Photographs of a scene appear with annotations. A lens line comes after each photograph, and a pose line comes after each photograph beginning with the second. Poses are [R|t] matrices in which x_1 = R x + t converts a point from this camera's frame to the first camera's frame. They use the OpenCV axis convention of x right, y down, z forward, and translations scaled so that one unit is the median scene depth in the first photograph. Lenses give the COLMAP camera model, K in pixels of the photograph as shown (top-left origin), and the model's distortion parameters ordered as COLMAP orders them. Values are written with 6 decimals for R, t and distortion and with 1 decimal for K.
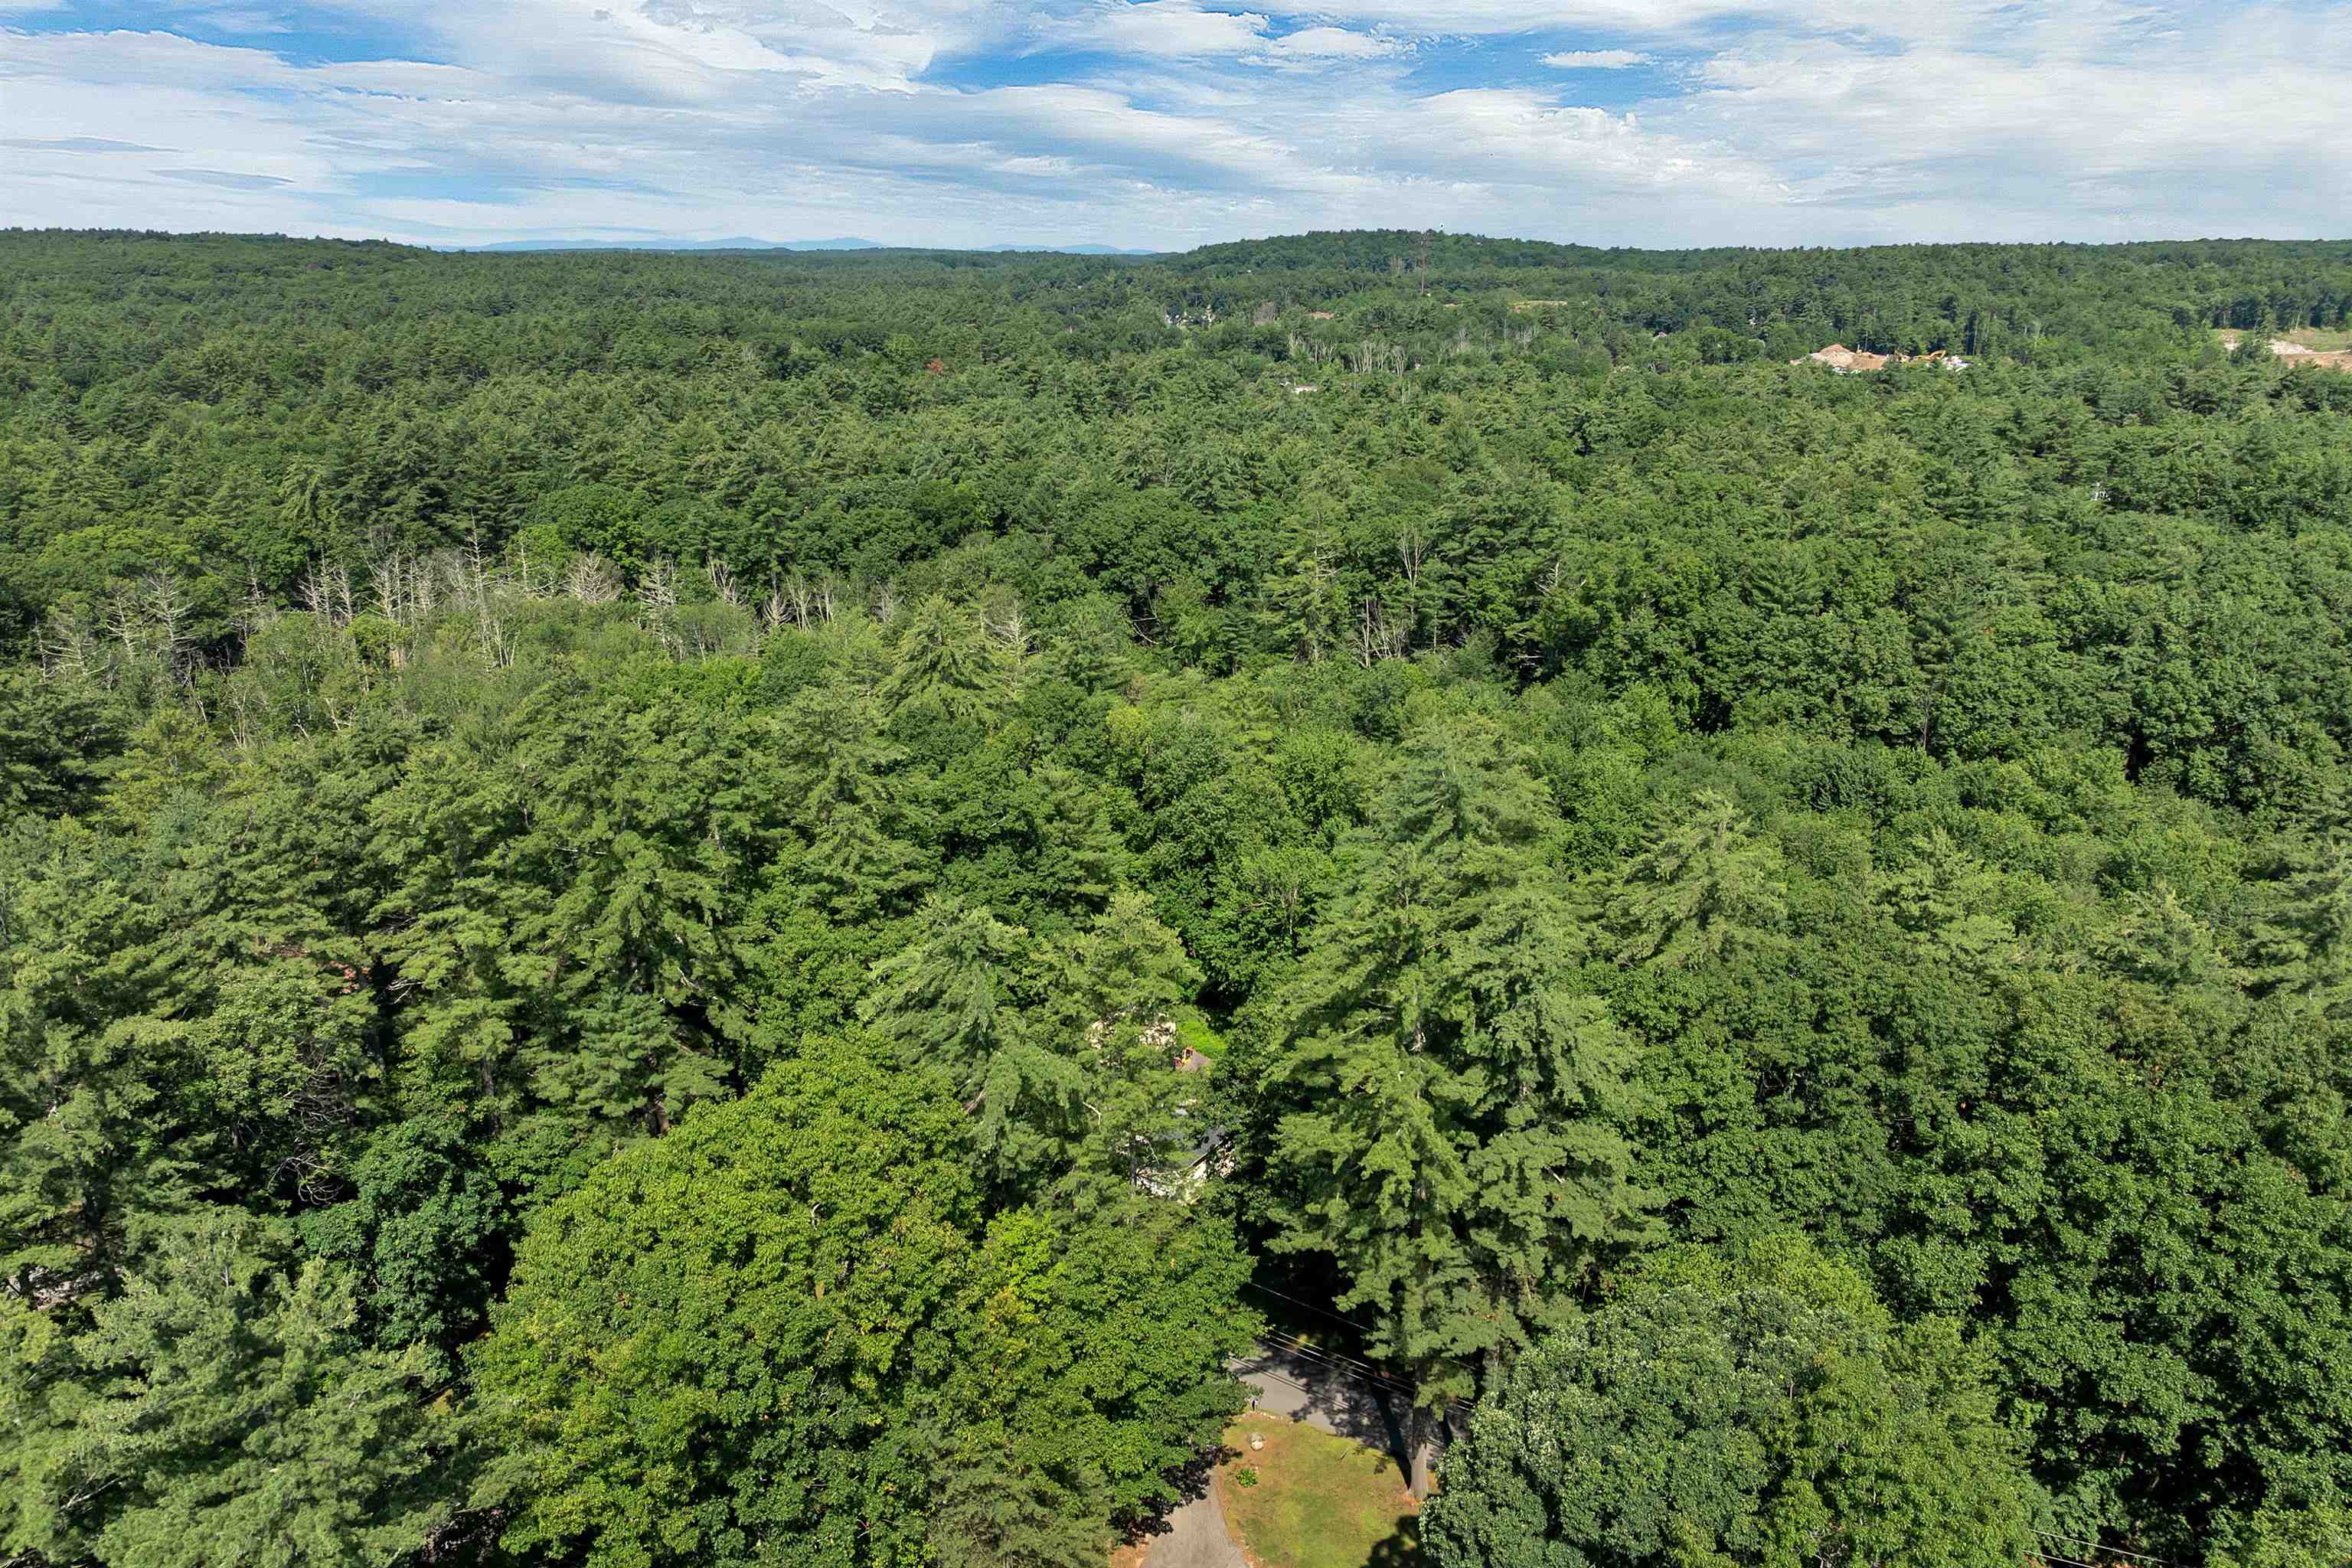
lens RADIAL K [[1657.8, 0, 1186.1], [0, 1657.8, 782.1], [0, 0, 1]] dist [-0.033972, -0.004151]
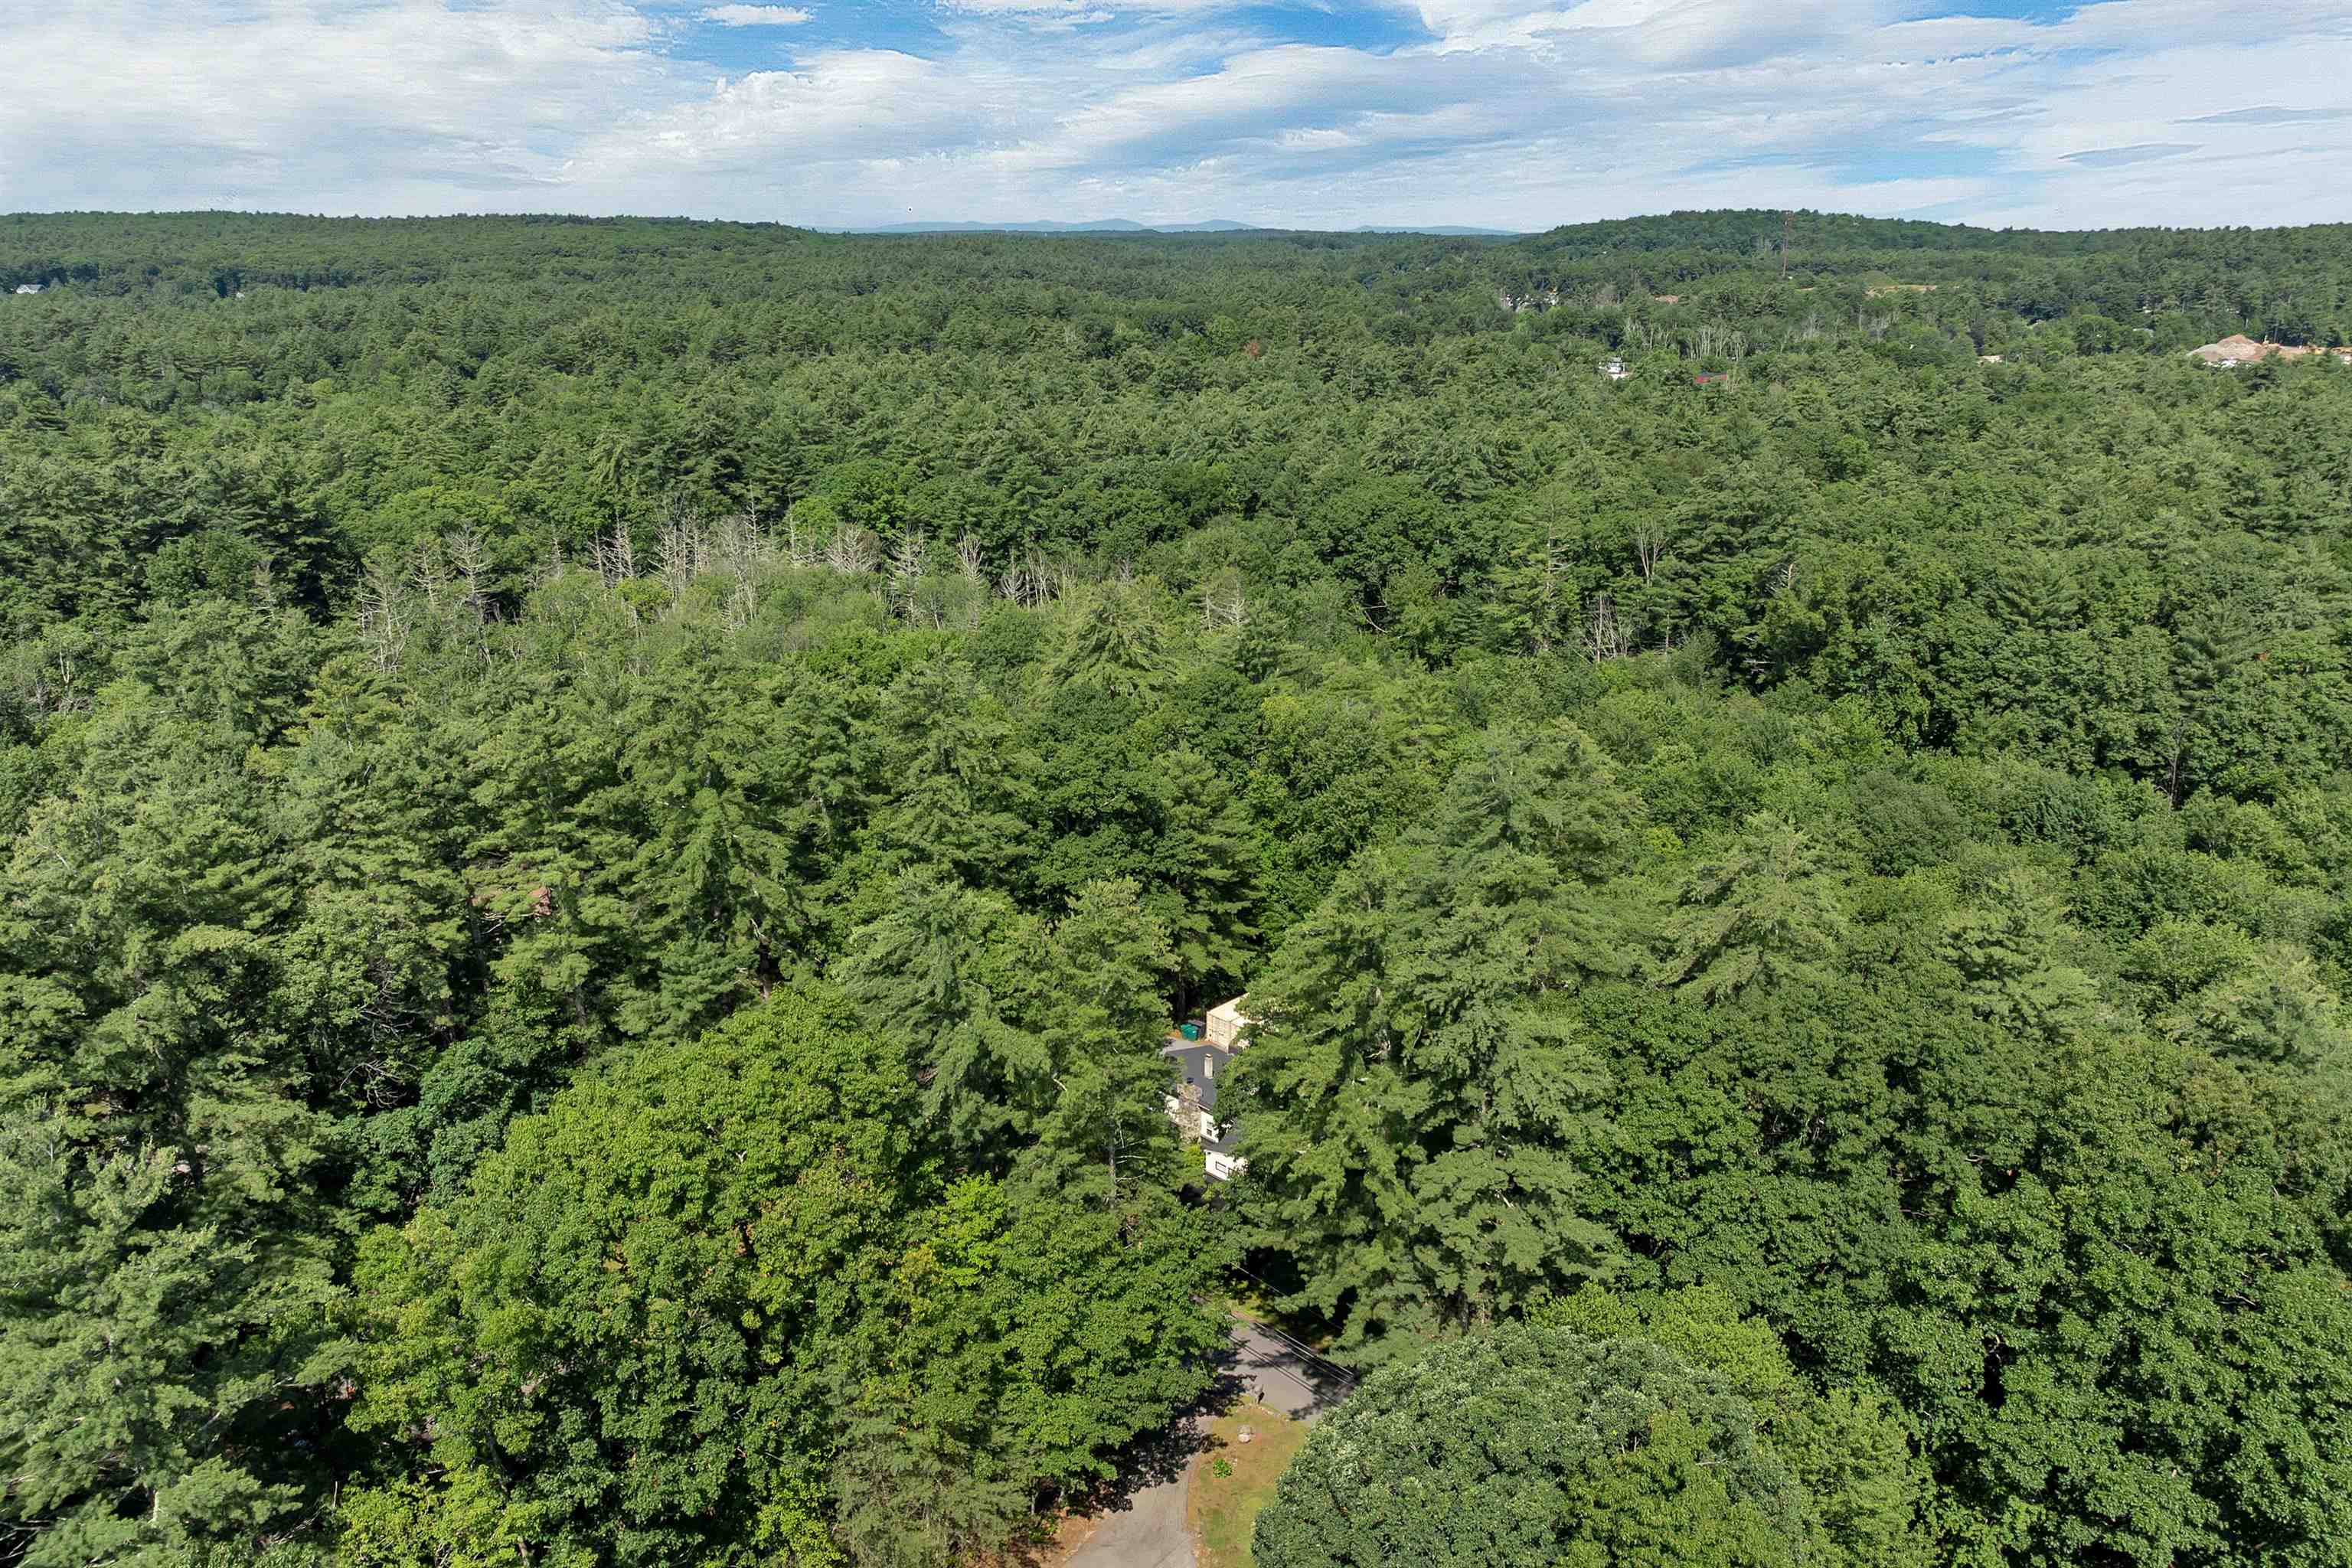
lens RADIAL K [[1657.8, 0, 1186.1], [0, 1657.8, 782.1], [0, 0, 1]] dist [-0.033972, -0.004151]
pose [[0.979128, 0.057903, -0.194824, 0.179068], [-0.055882, 0.998311, 0.015858, -0.008900], [0.195414, -0.004640, 0.980710, 0.013778]]
